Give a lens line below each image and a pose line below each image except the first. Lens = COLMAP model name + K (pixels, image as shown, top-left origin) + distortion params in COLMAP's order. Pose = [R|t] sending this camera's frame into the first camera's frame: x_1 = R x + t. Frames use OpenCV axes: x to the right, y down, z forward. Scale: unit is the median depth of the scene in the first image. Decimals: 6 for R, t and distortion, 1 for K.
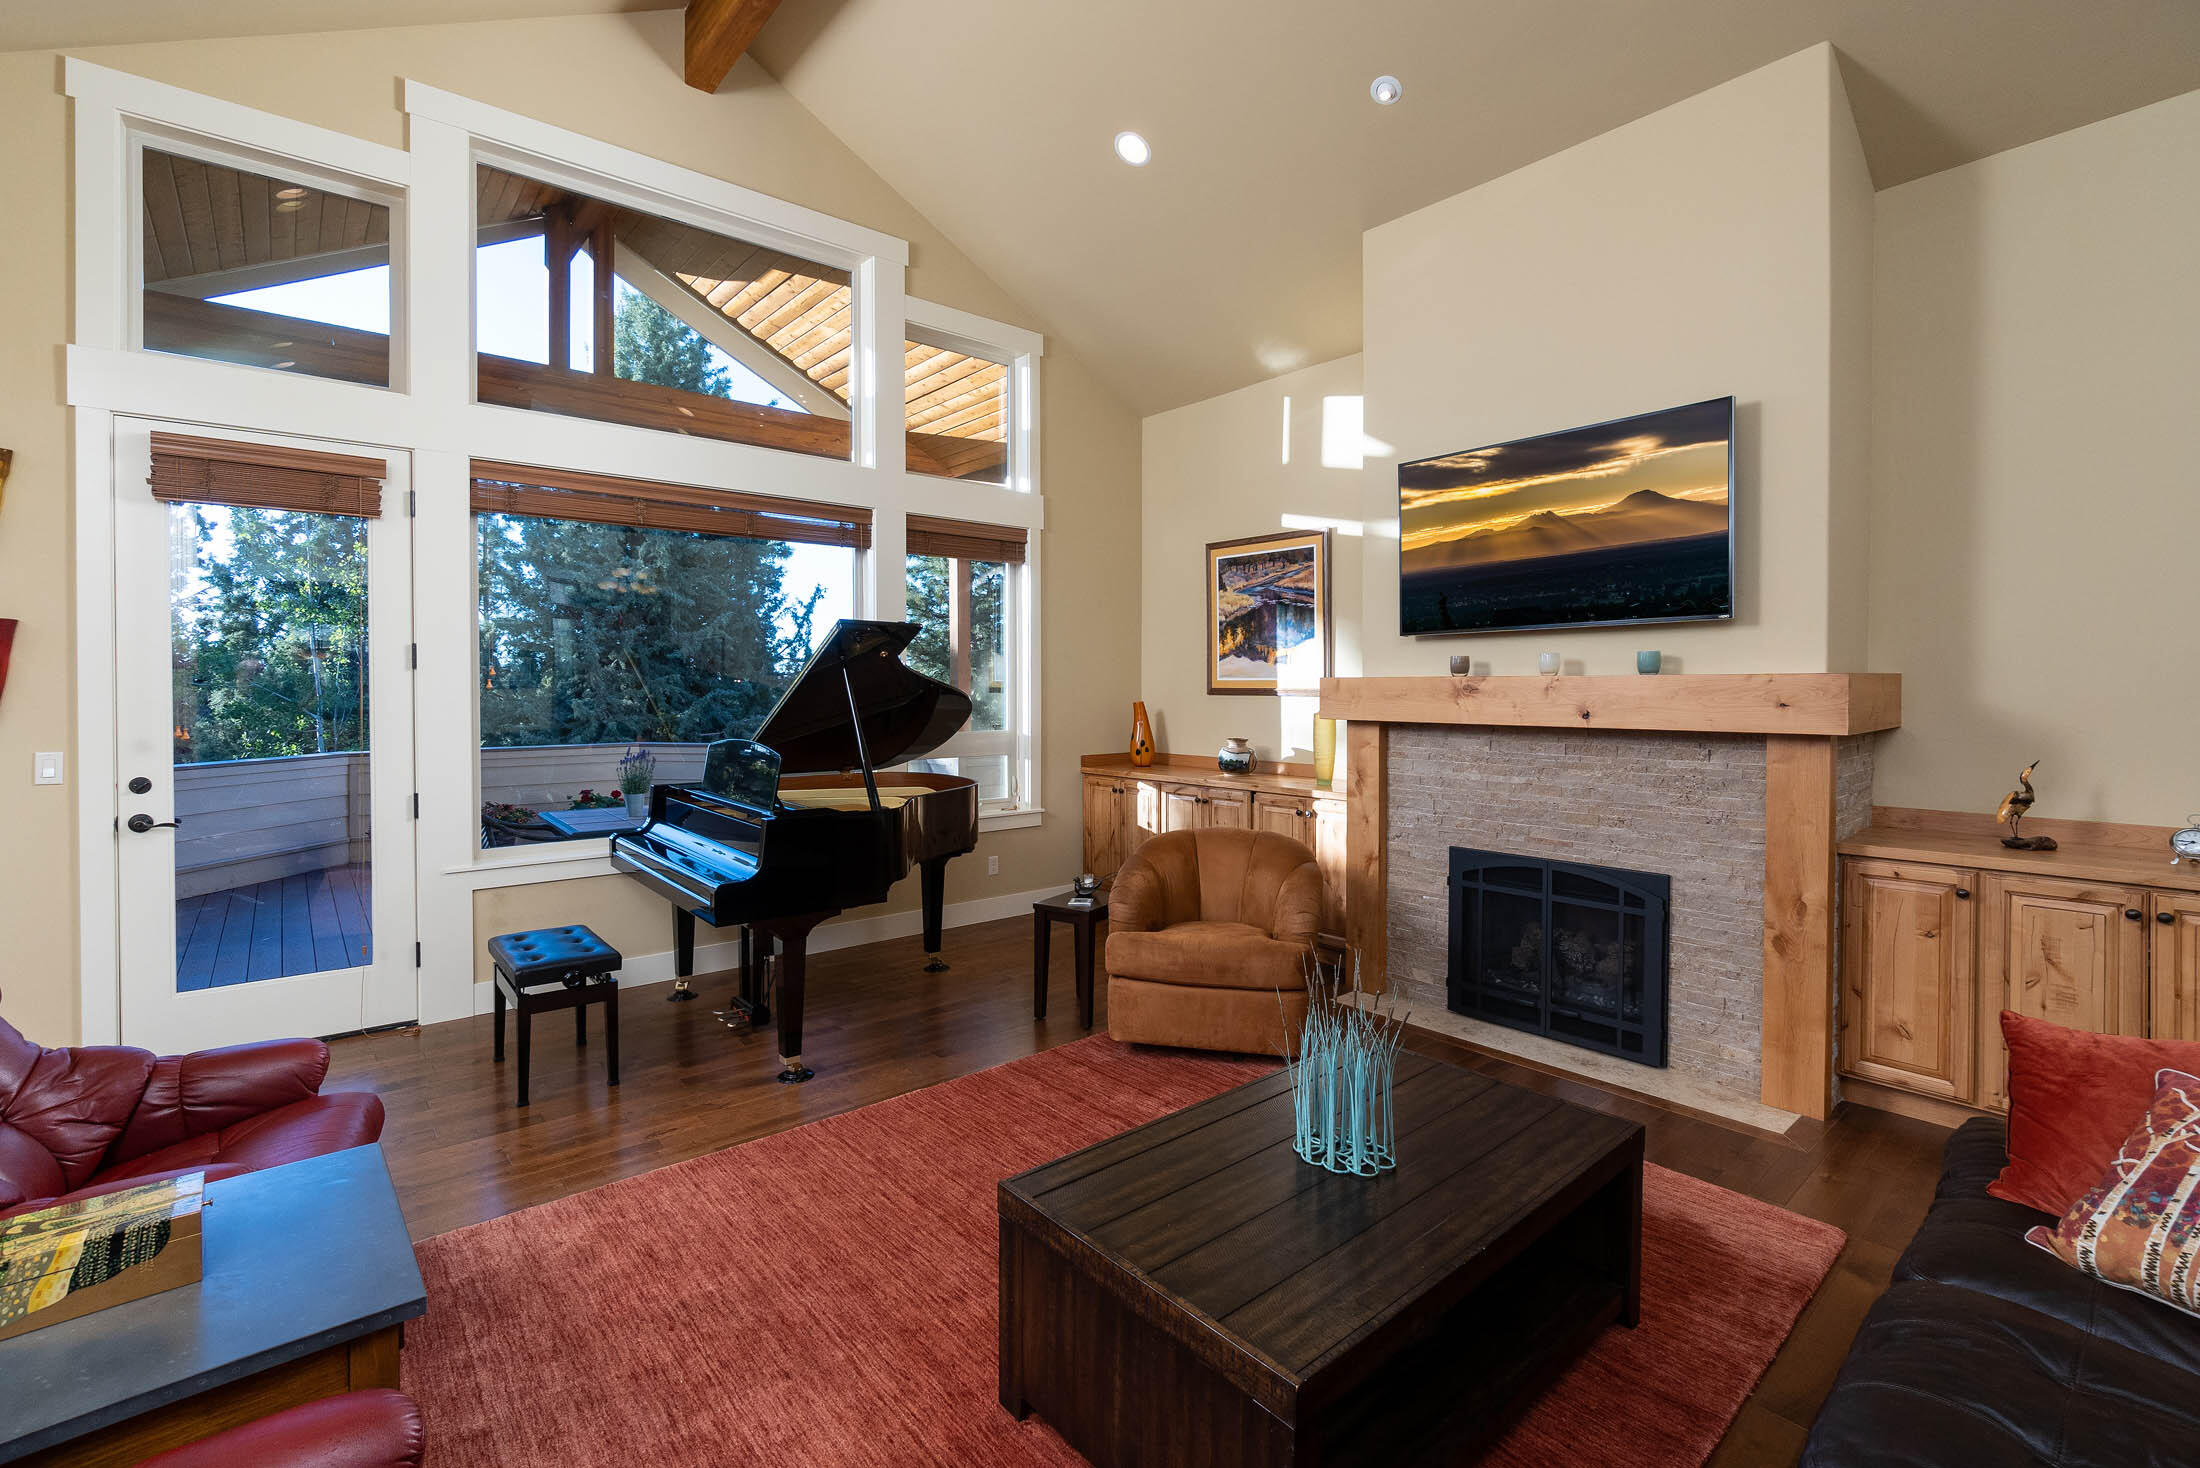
lens RADIAL K [[979.2, 0, 1137.9], [0, 979.2, 707.2], [0, 0, 1]] dist [-0.003213, 0.000500]
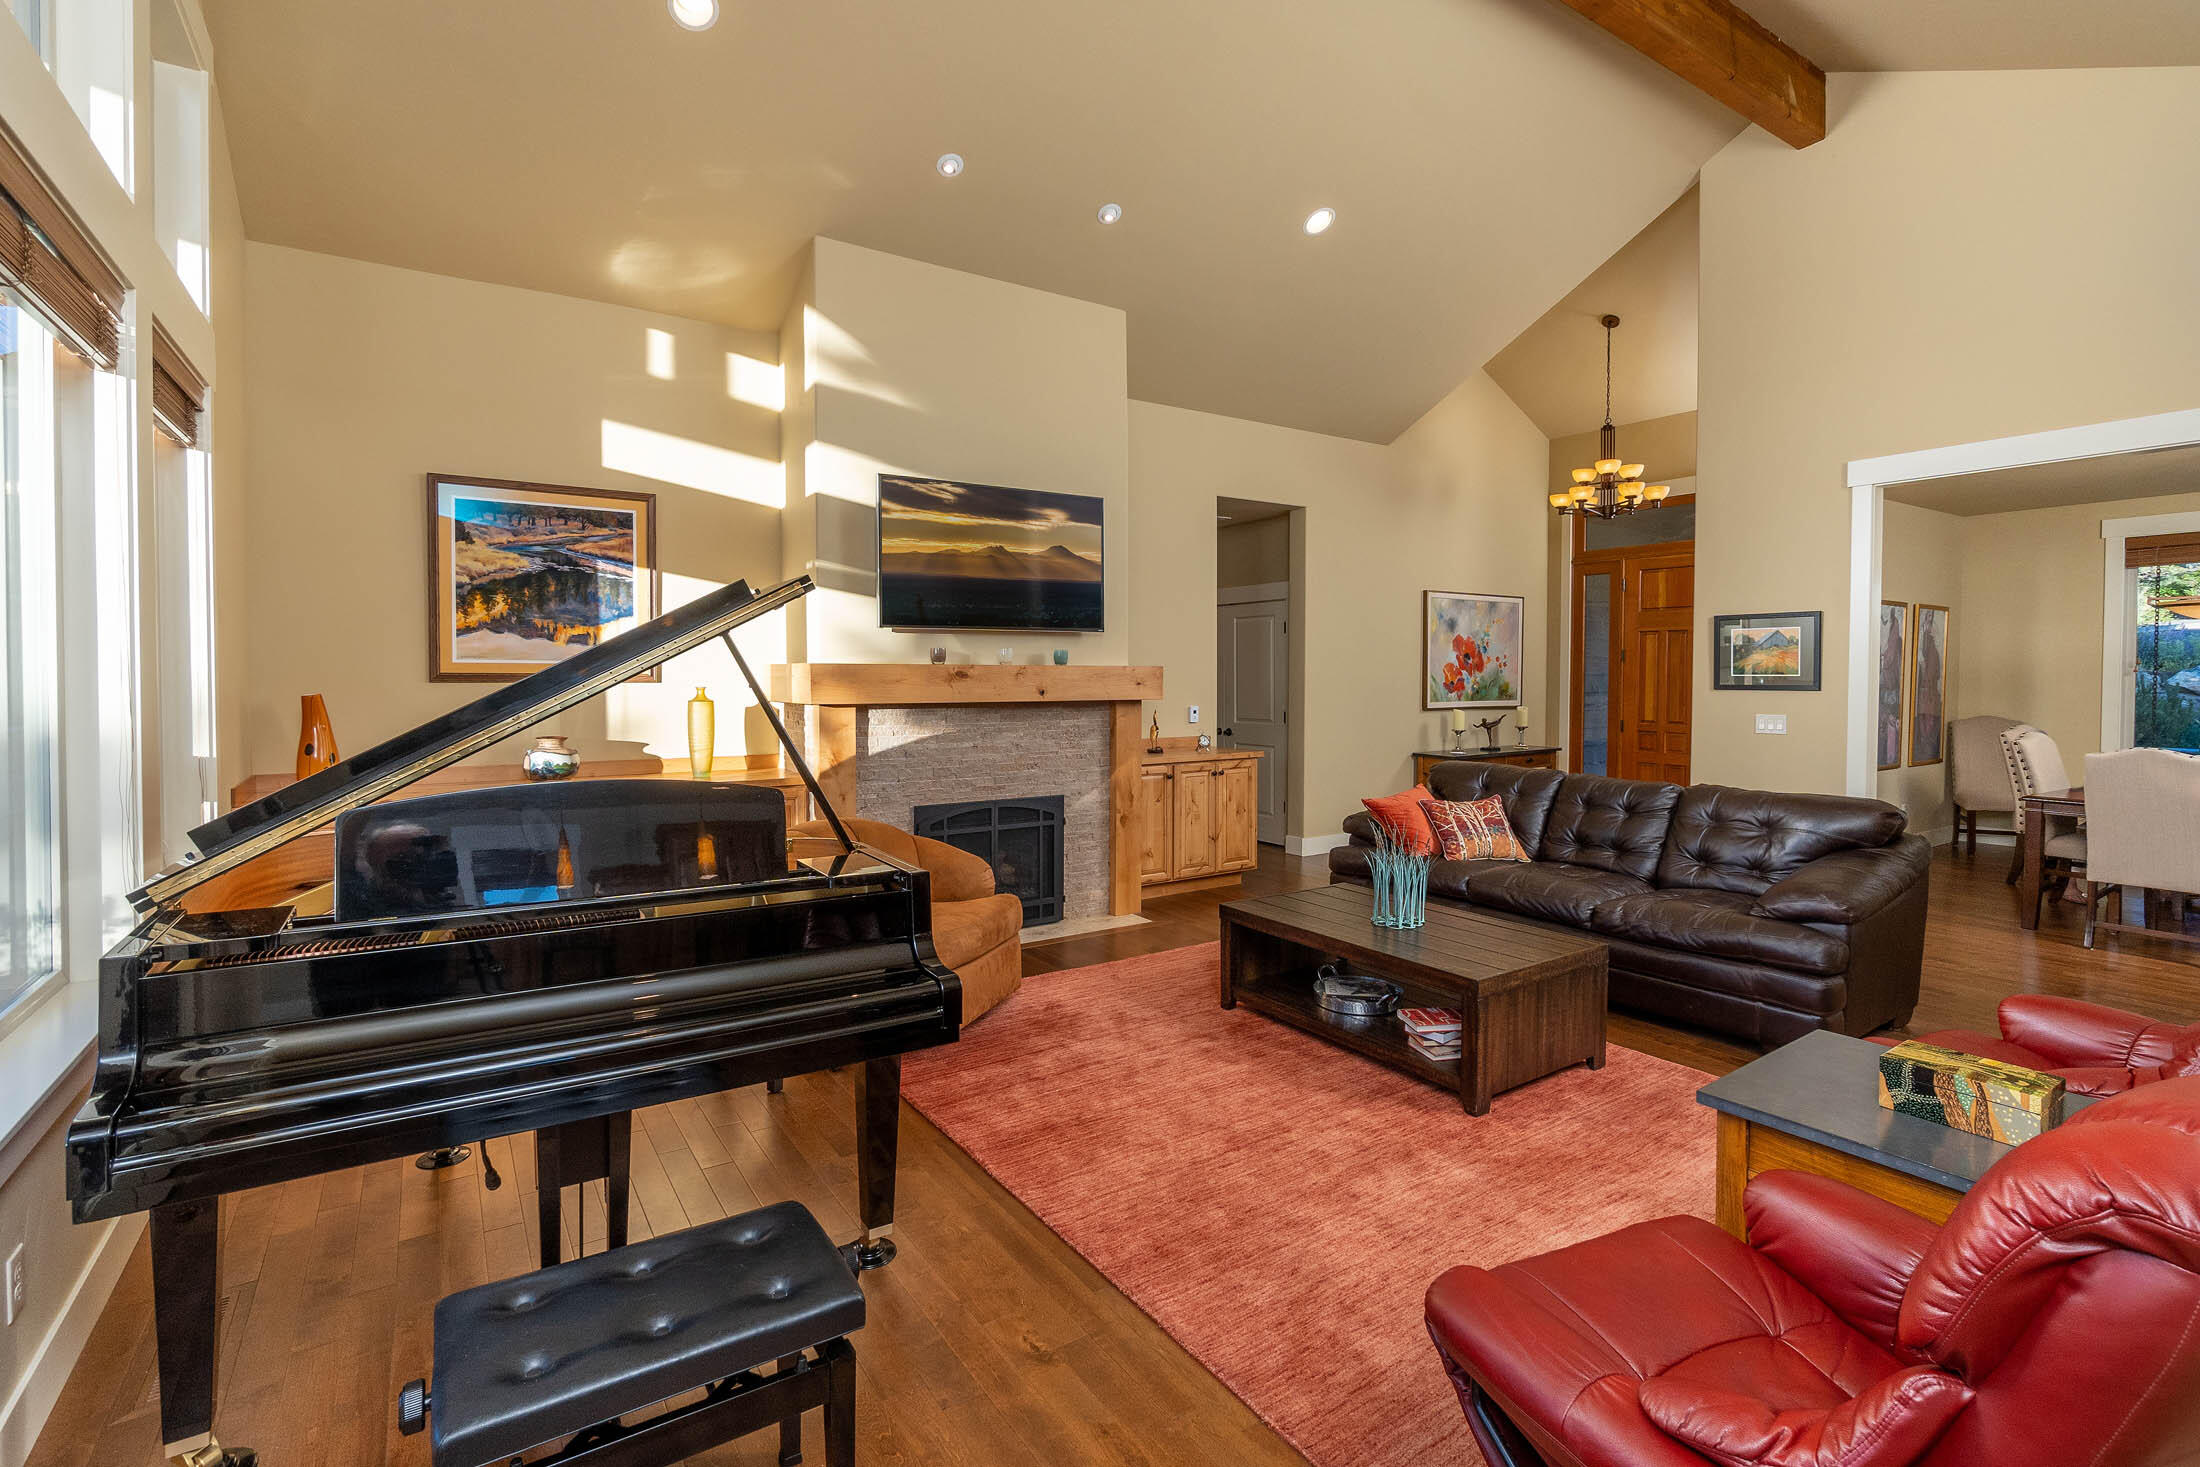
lens RADIAL K [[979.2, 0, 1036.0], [0, 979.2, 680.6], [0, 0, 1]] dist [-0.003213, 0.000500]
pose [[0.164428, -0.007438, 0.986361, -0.892501], [0.016207, 0.999857, 0.004838, -0.015986], [-0.986256, 0.015190, 0.164525, 0.698297]]
